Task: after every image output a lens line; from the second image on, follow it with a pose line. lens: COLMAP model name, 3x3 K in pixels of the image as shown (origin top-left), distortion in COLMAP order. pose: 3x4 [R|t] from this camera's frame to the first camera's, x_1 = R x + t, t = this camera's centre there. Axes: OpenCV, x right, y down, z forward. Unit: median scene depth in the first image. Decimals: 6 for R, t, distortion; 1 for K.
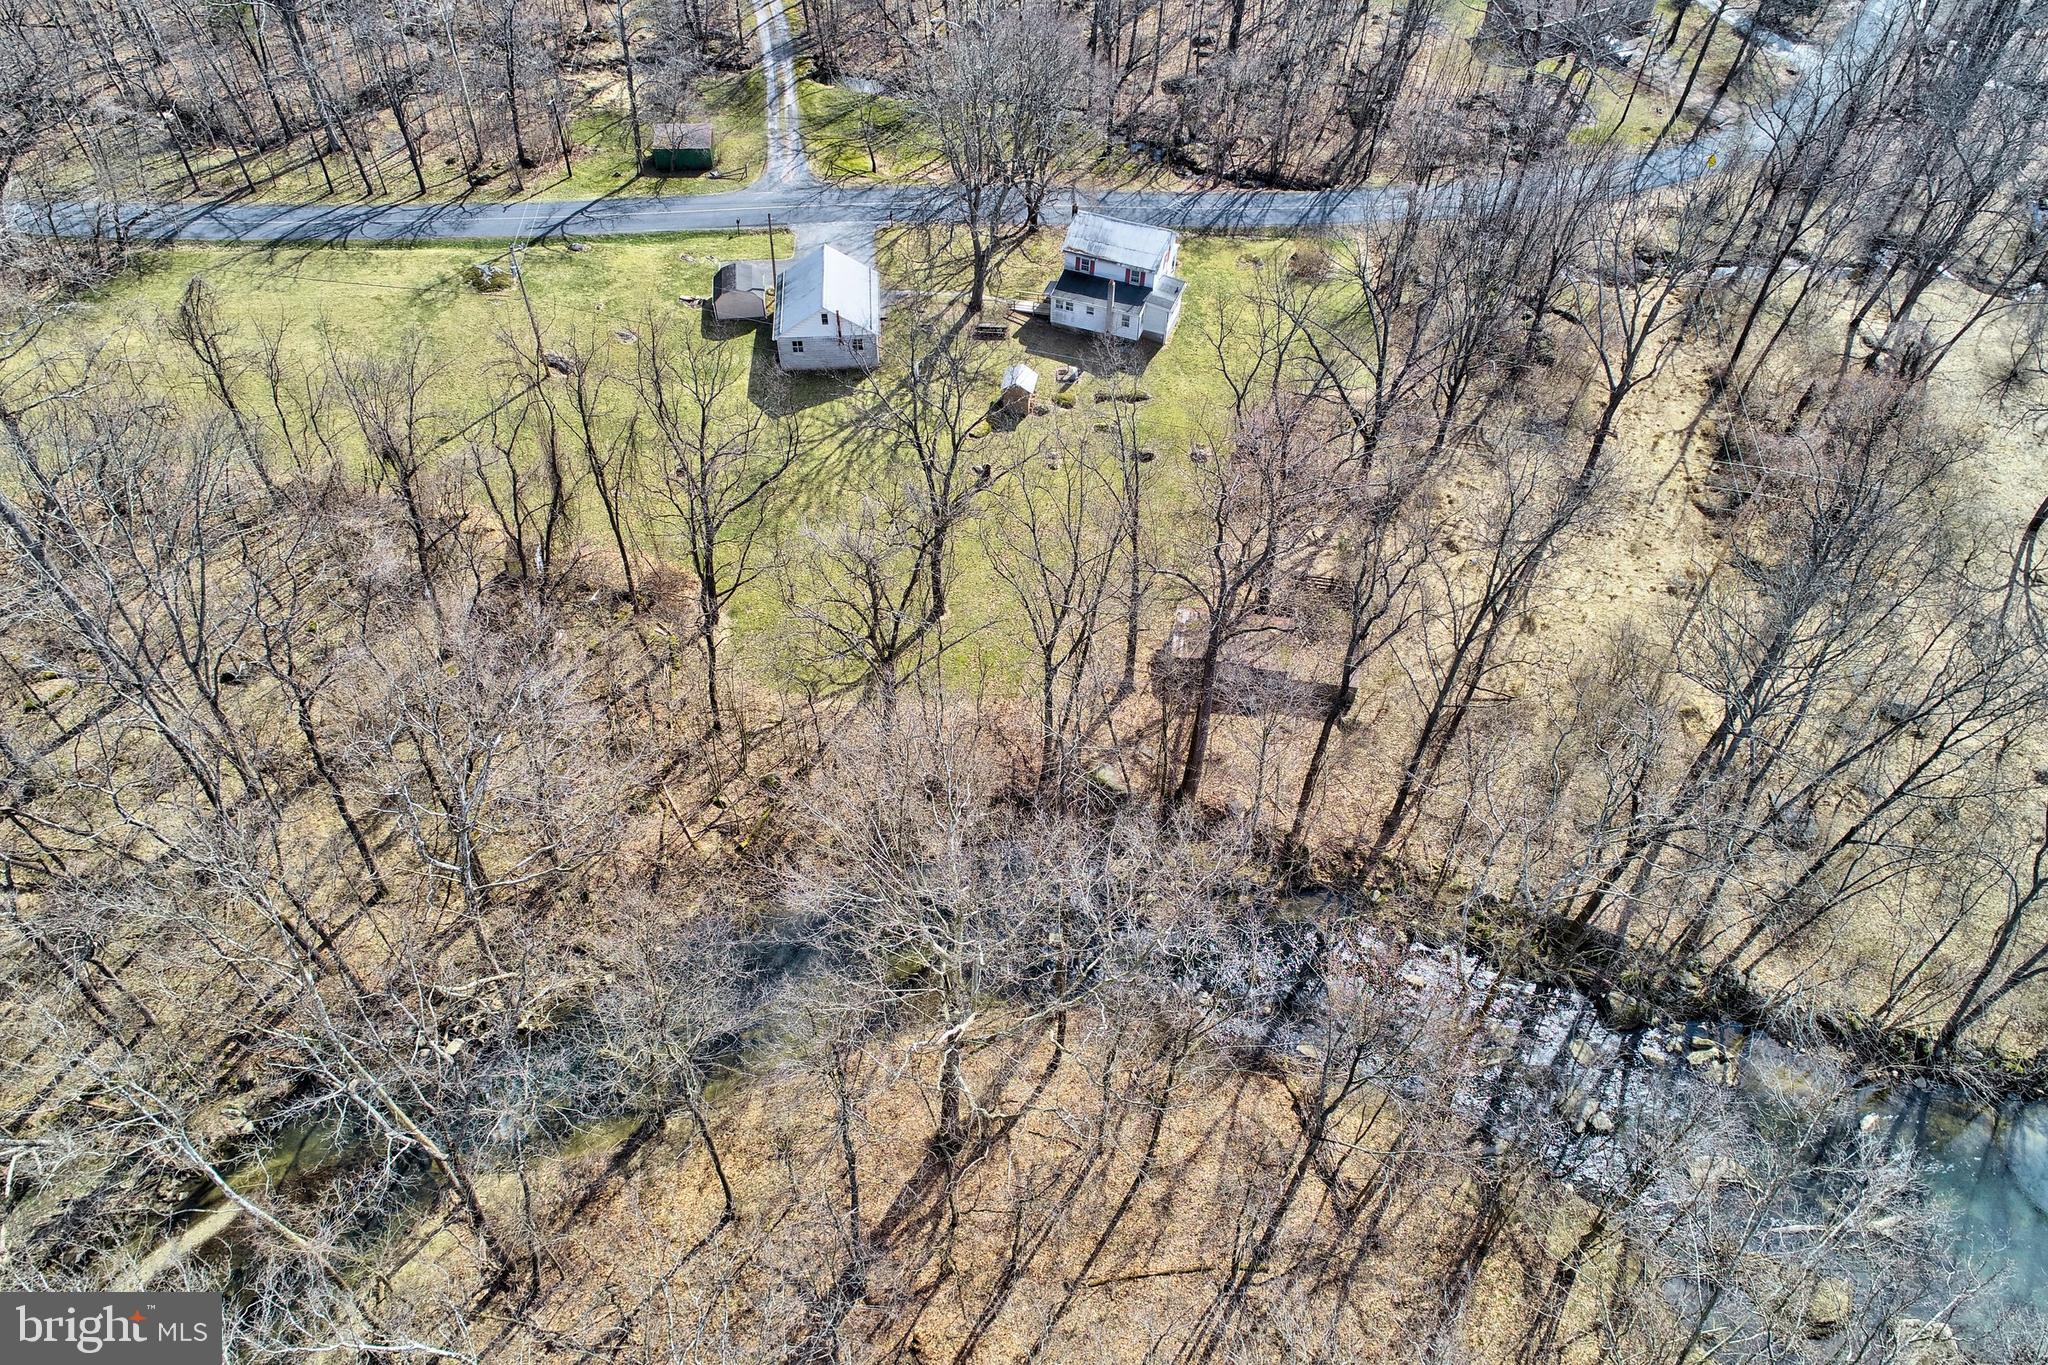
lens RADIAL K [[1383.8, 0, 1026.2], [0, 1383.8, 679.7], [0, 0, 1]] dist [-0.005166, 0.000502]
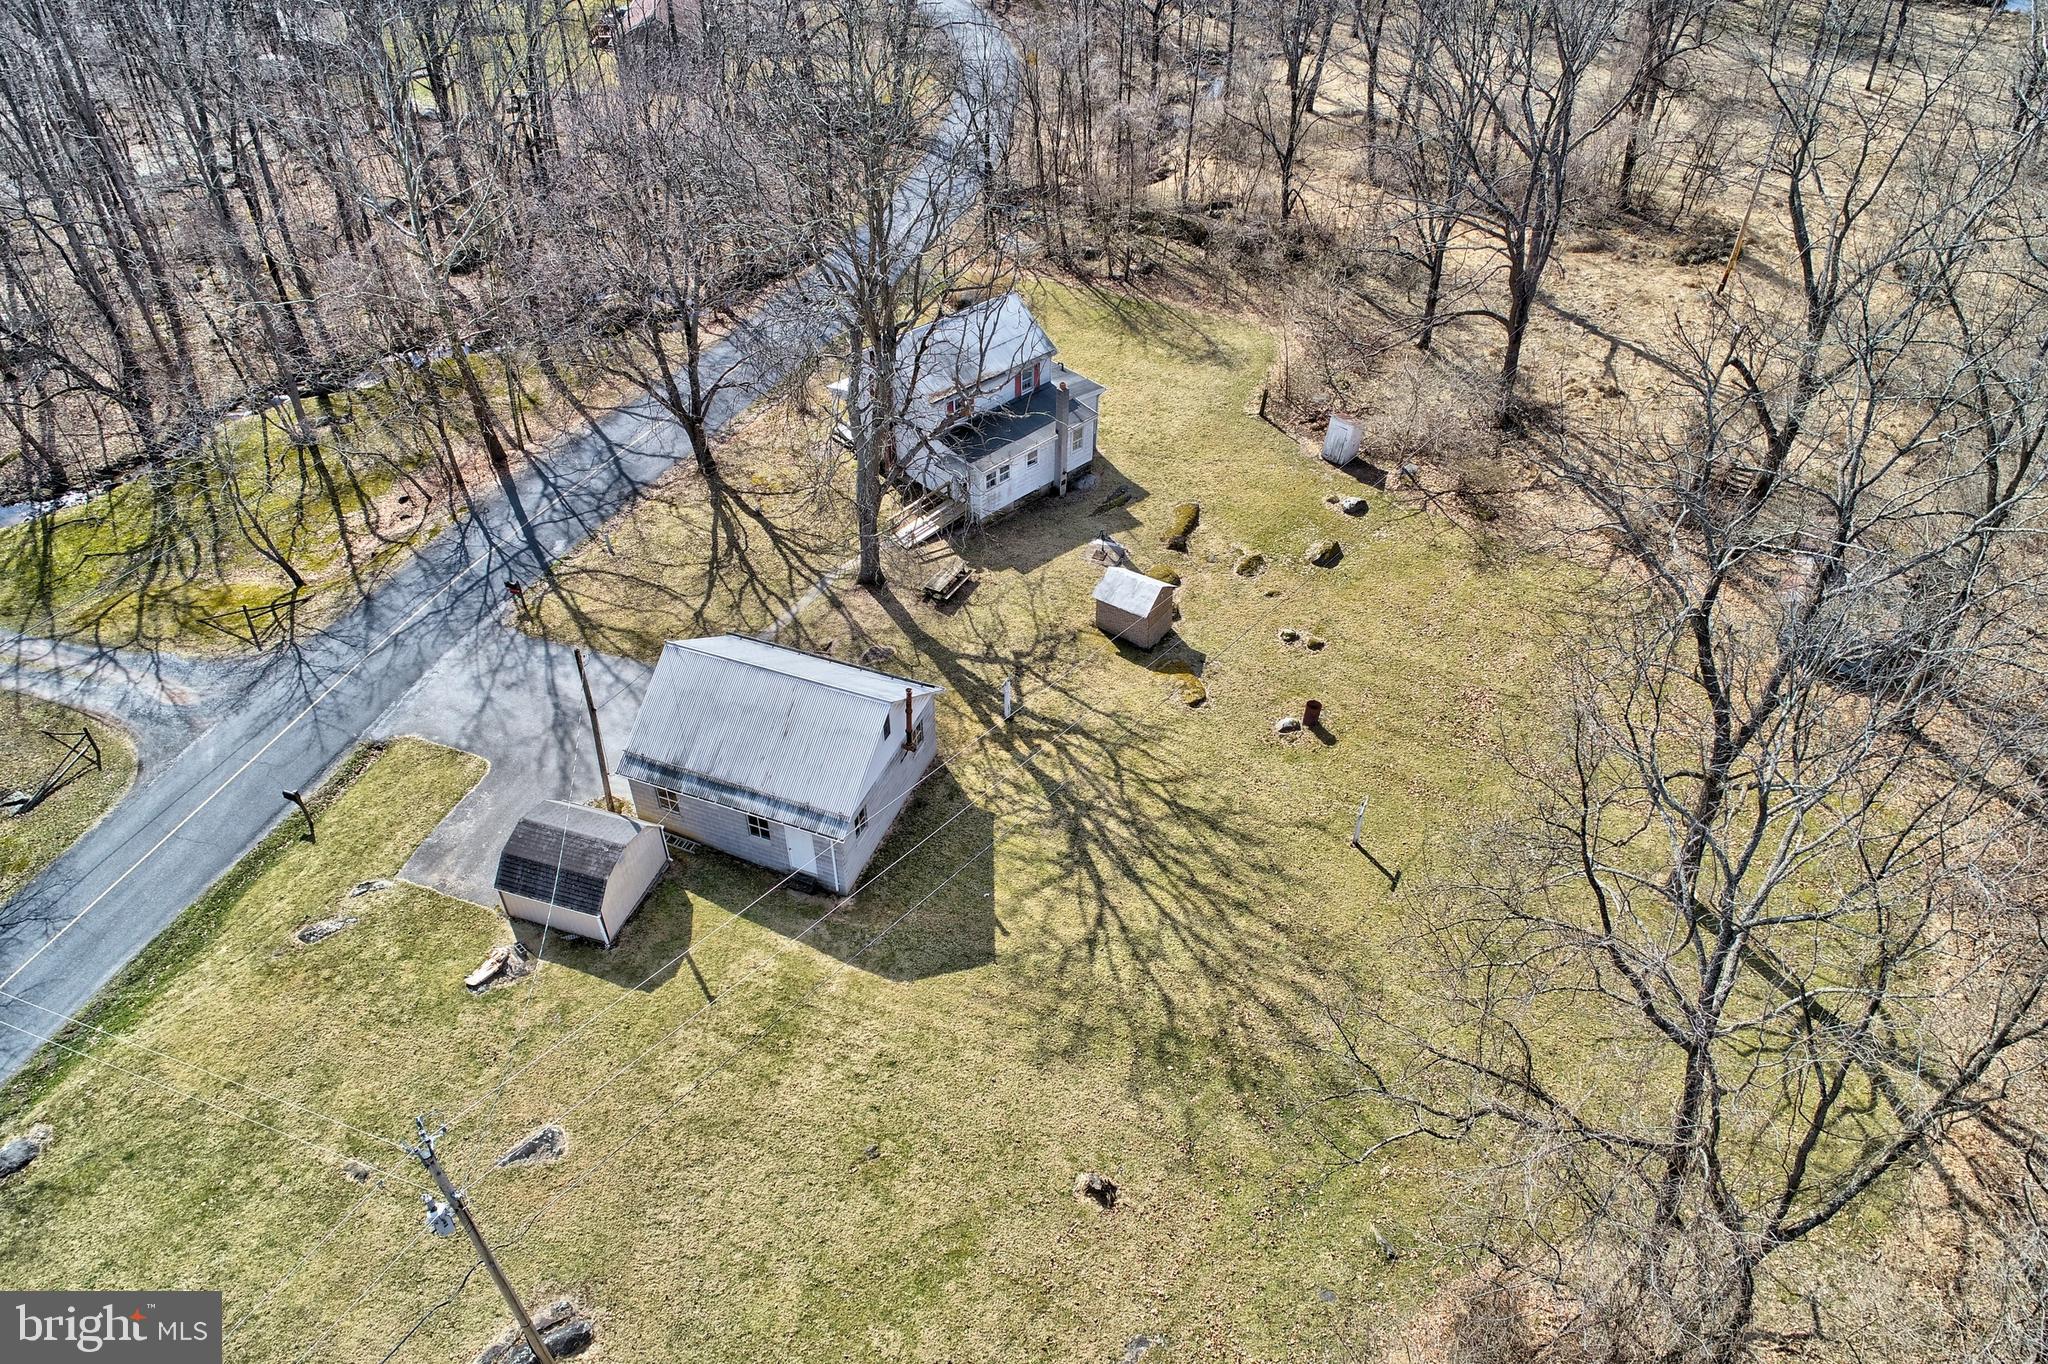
lens RADIAL K [[1383.8, 0, 1023.2], [0, 1383.8, 684.7], [0, 0, 1]] dist [-0.005166, 0.000502]
pose [[0.427287, -0.589174, 0.685784, -0.404474], [0.683540, 0.706987, 0.181501, -0.307337], [-0.591776, 0.391208, 0.704810, 0.635638]]
